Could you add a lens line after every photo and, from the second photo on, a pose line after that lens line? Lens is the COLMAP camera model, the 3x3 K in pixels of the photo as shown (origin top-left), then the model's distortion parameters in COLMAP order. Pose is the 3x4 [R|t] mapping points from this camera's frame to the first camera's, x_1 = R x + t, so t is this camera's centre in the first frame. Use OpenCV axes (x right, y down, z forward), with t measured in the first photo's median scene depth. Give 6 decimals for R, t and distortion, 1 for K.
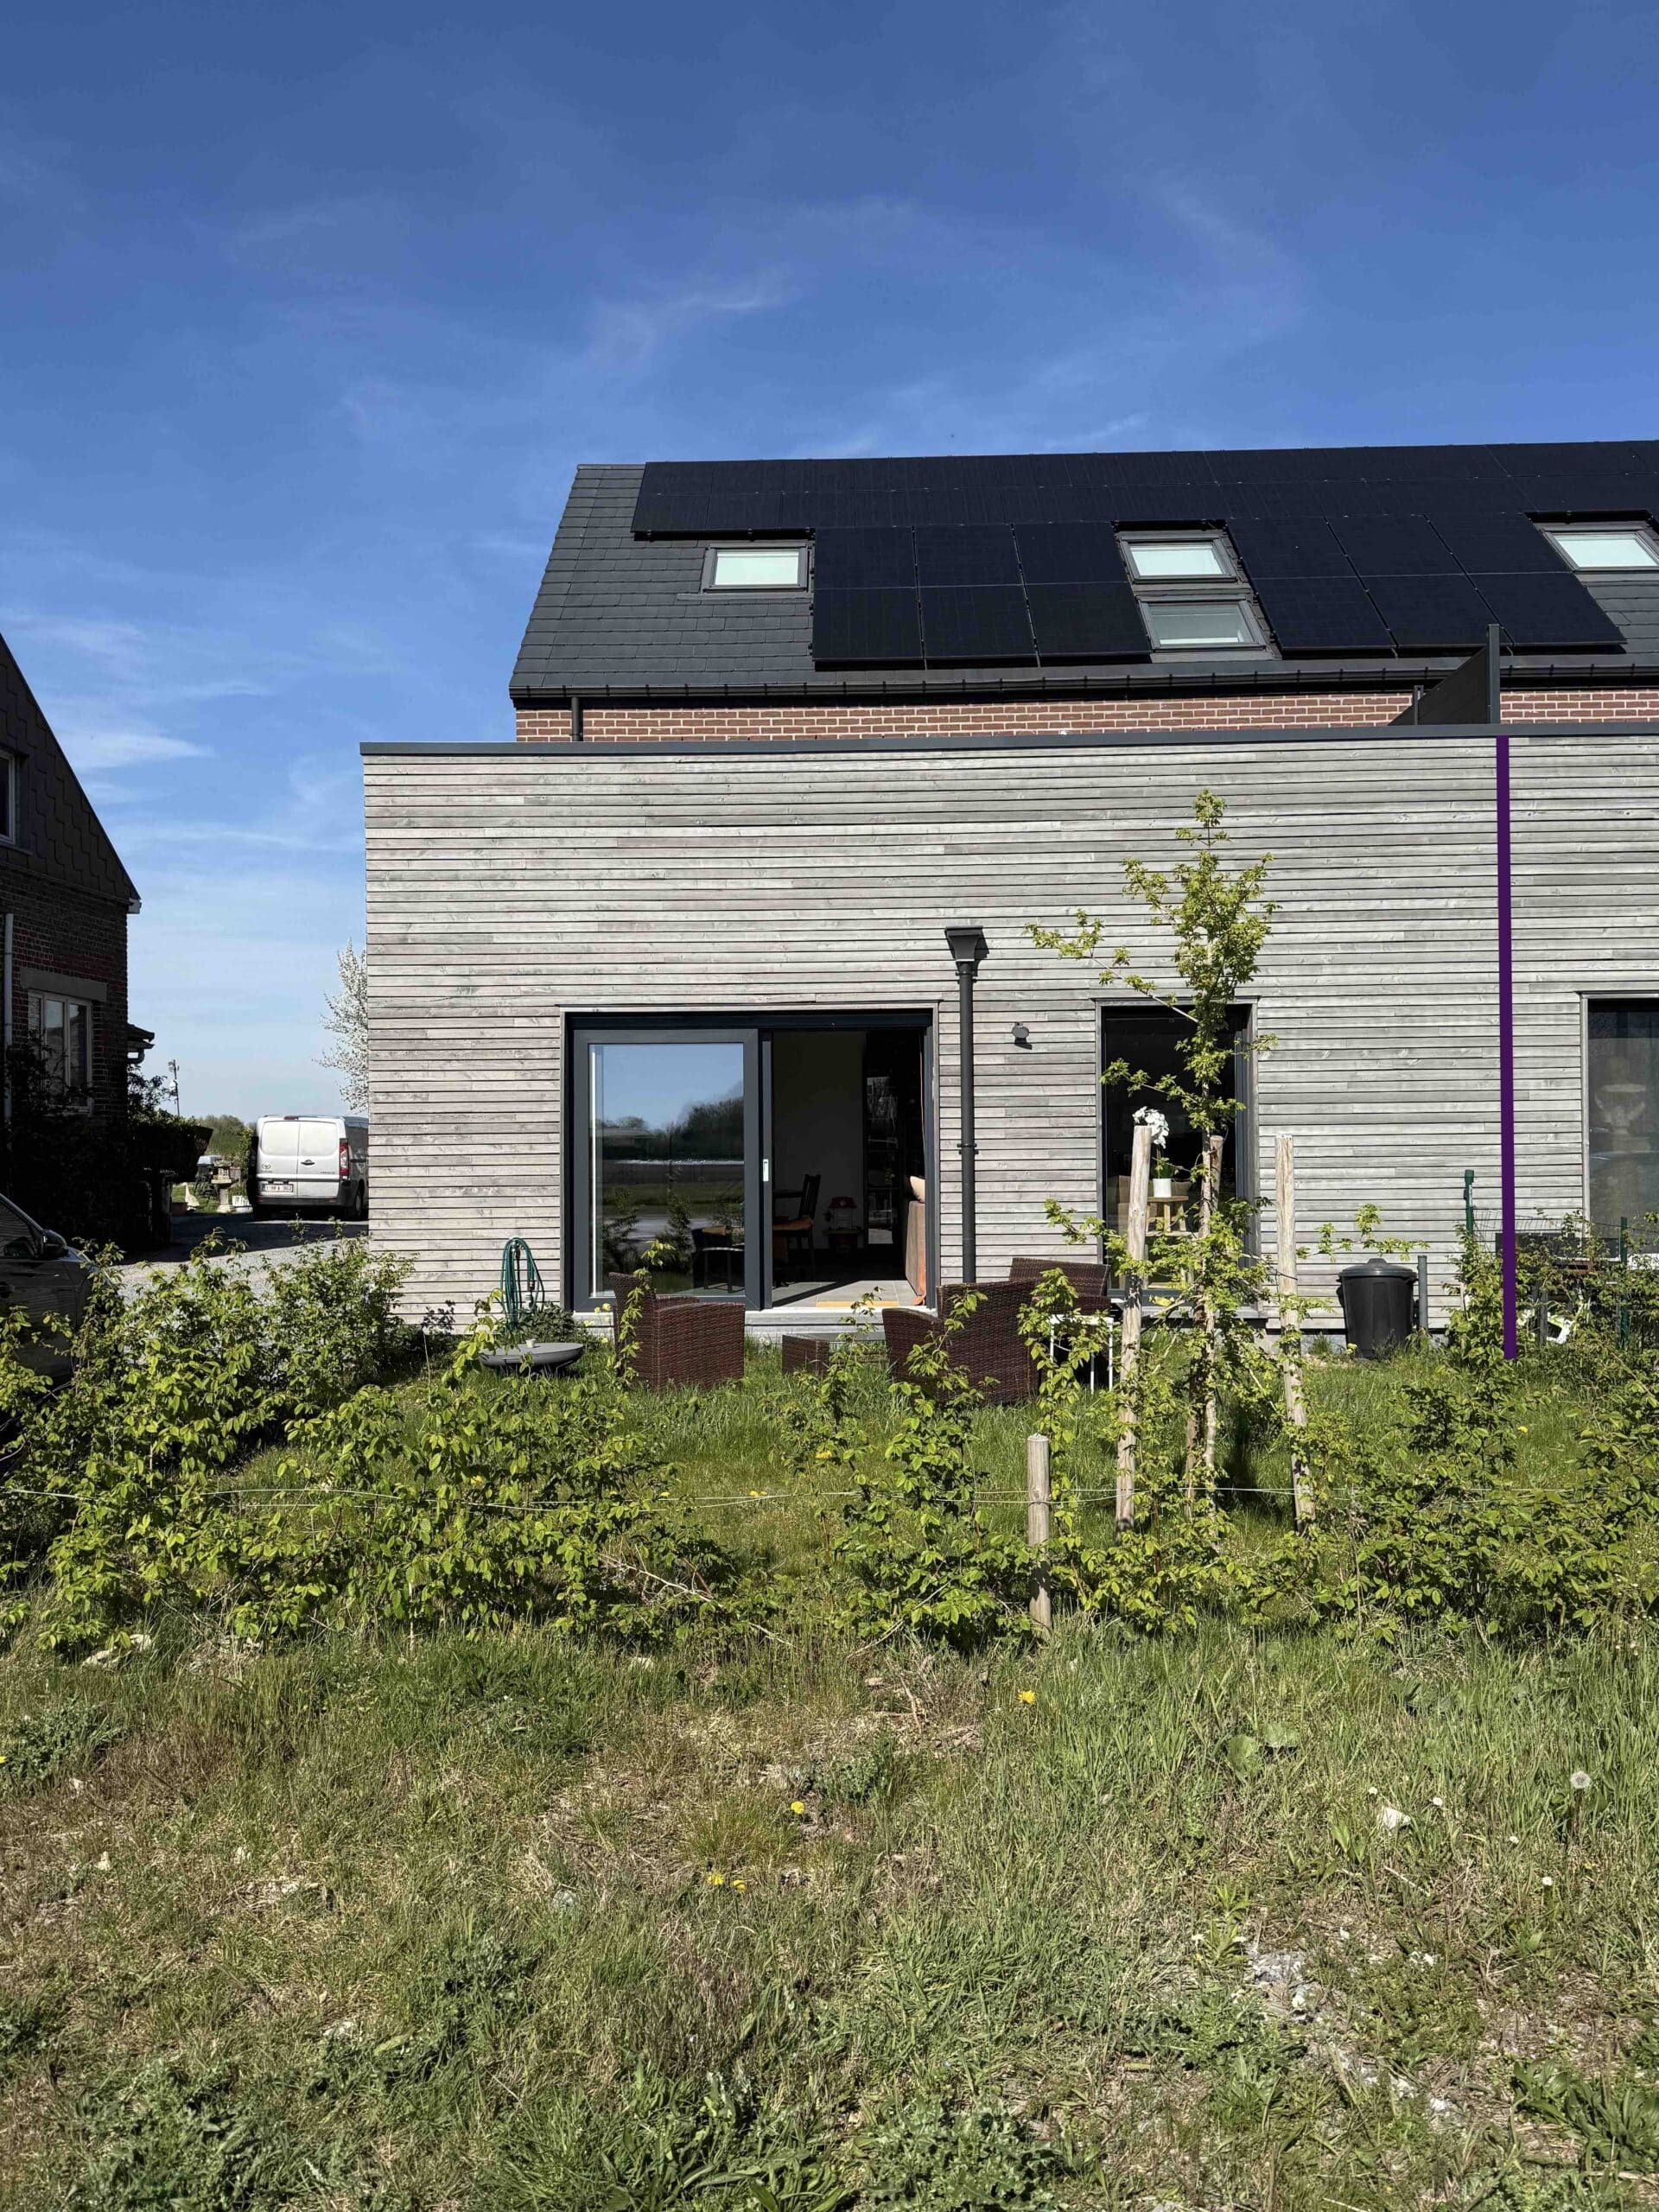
lens RADIAL K [[1749.5, 0, 849.7], [0, 1749.5, 1087.5], [0, 0, 1]] dist [-0.126550, -0.003055]
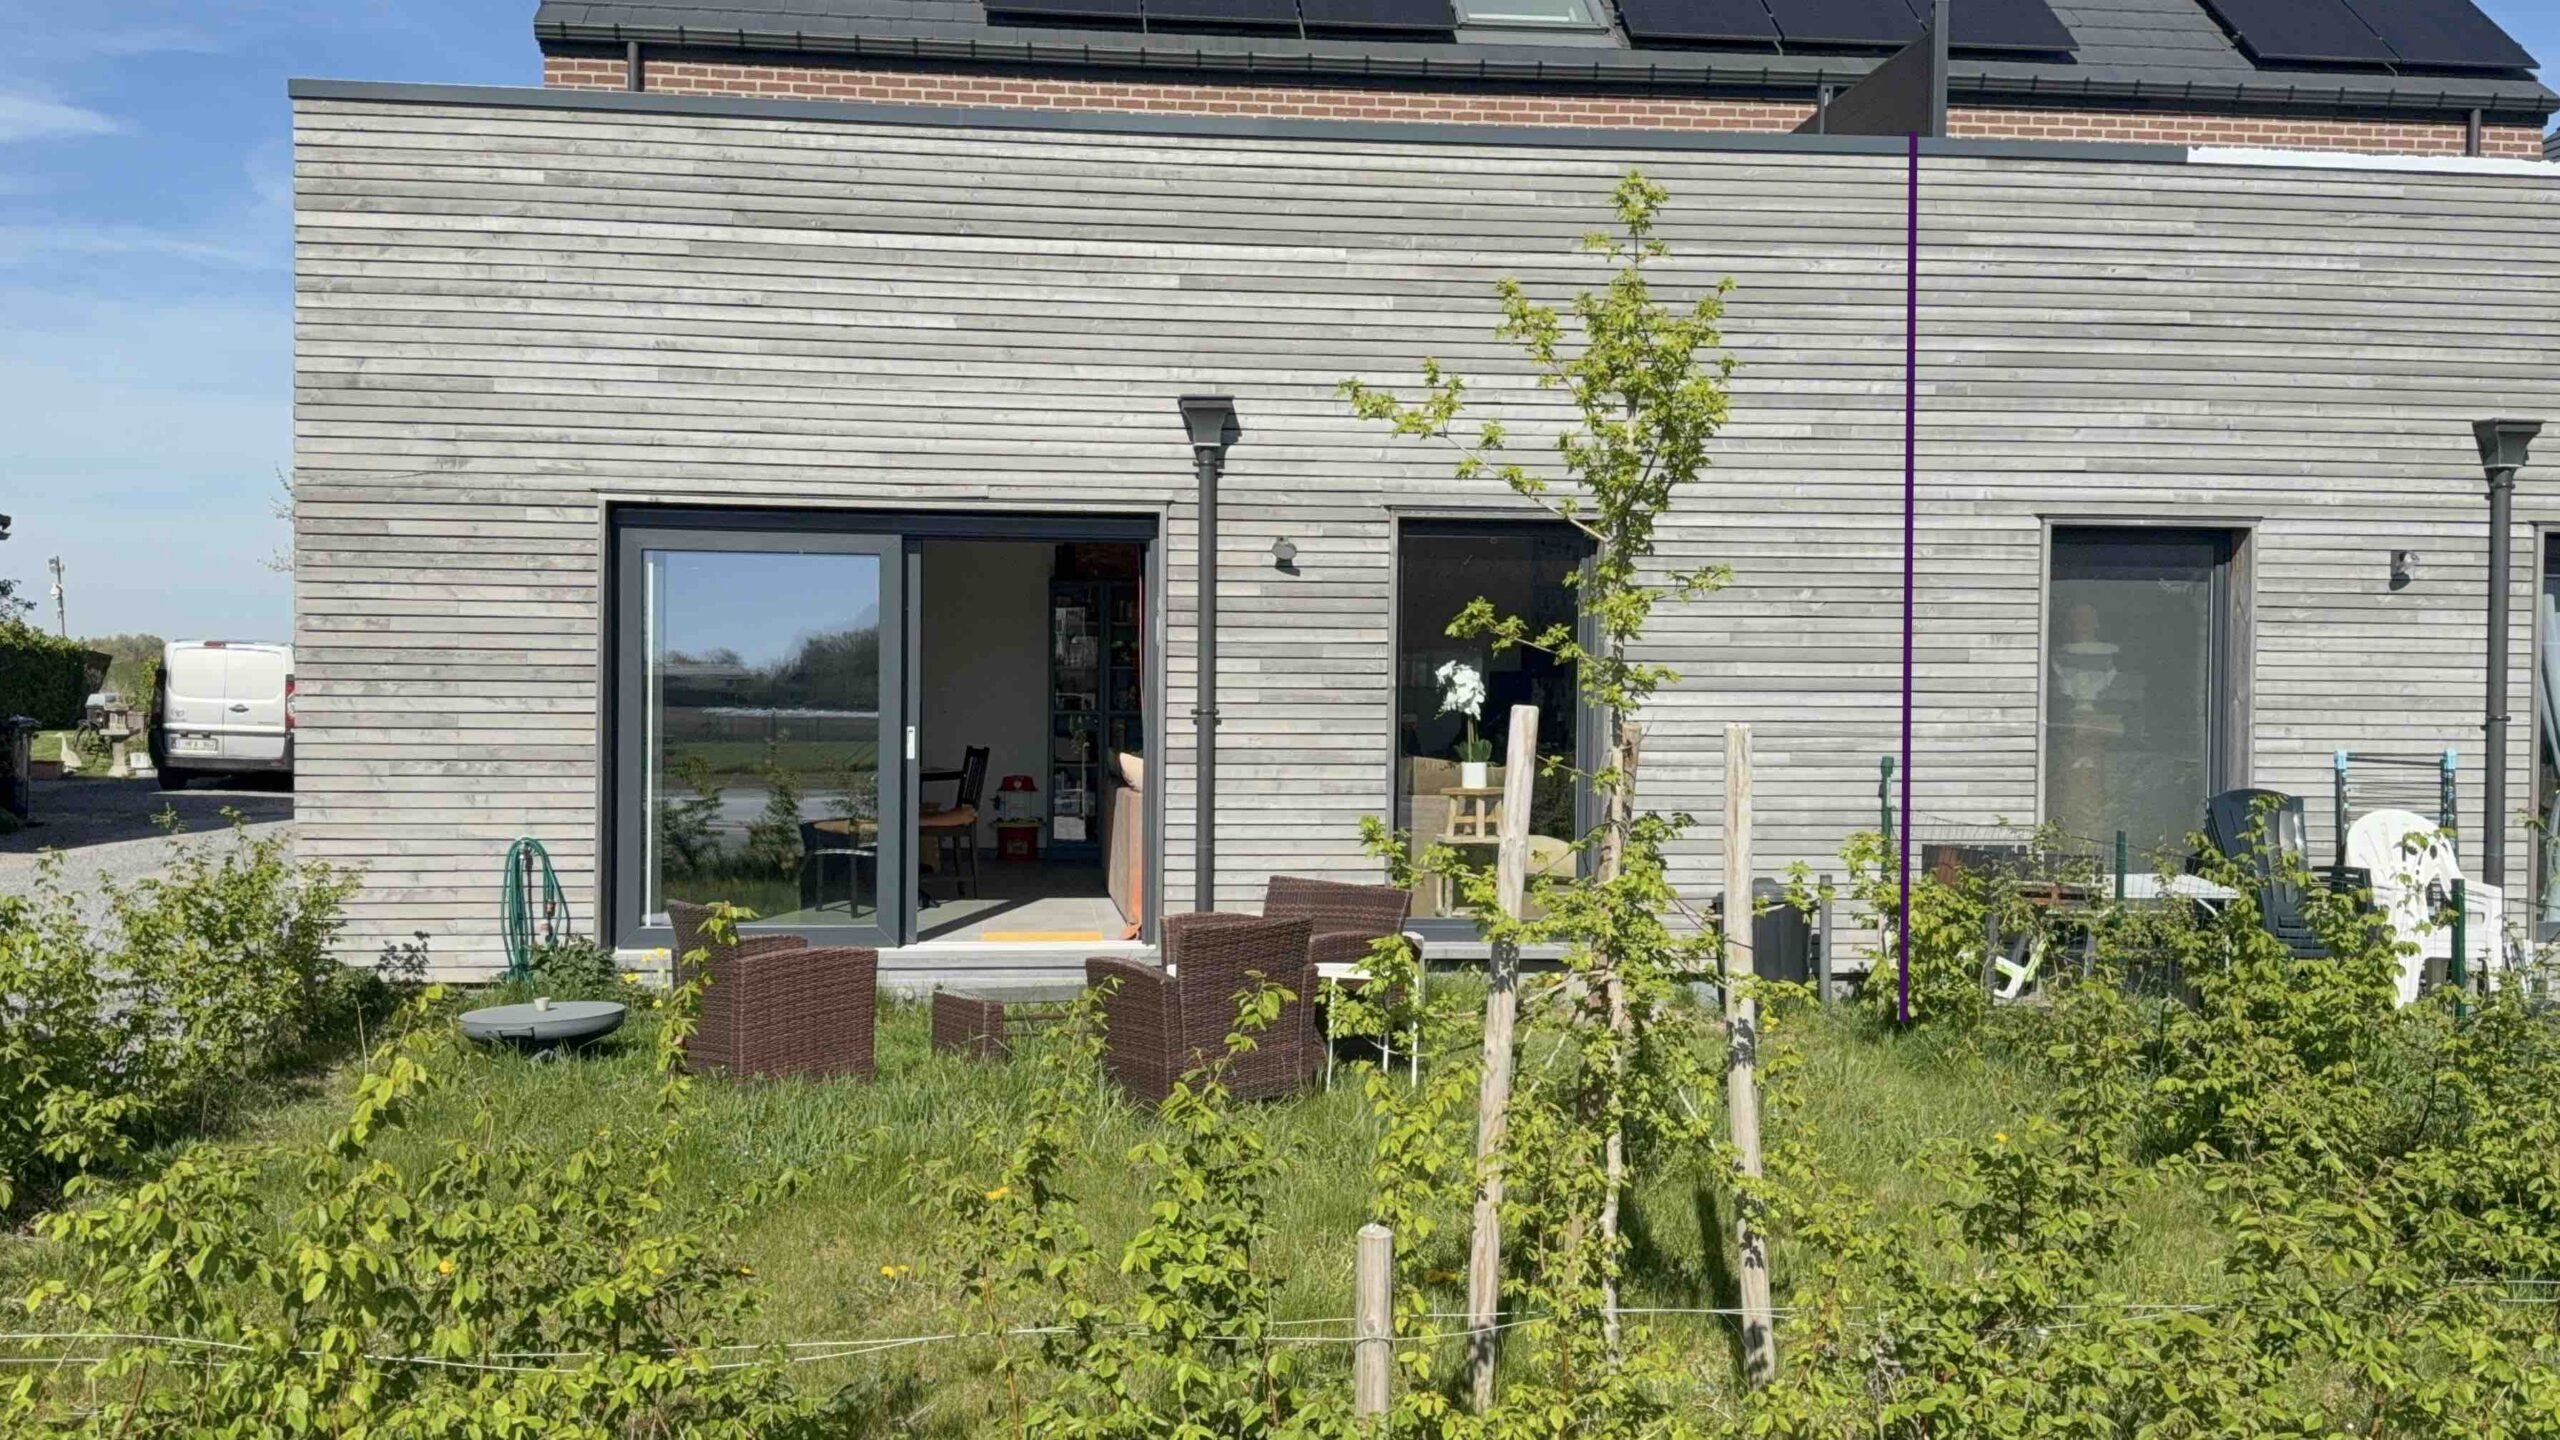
lens RADIAL K [[2135.6, 0, 1304.8], [0, 2135.6, 739.9], [0, 0, 1]] dist [0.024850, -0.102864]
pose [[0.990261, 0.015895, 0.138316, -0.010532], [-0.023883, 0.998129, 0.056290, -0.004429], [-0.137163, -0.059046, 0.988787, 0.148319]]
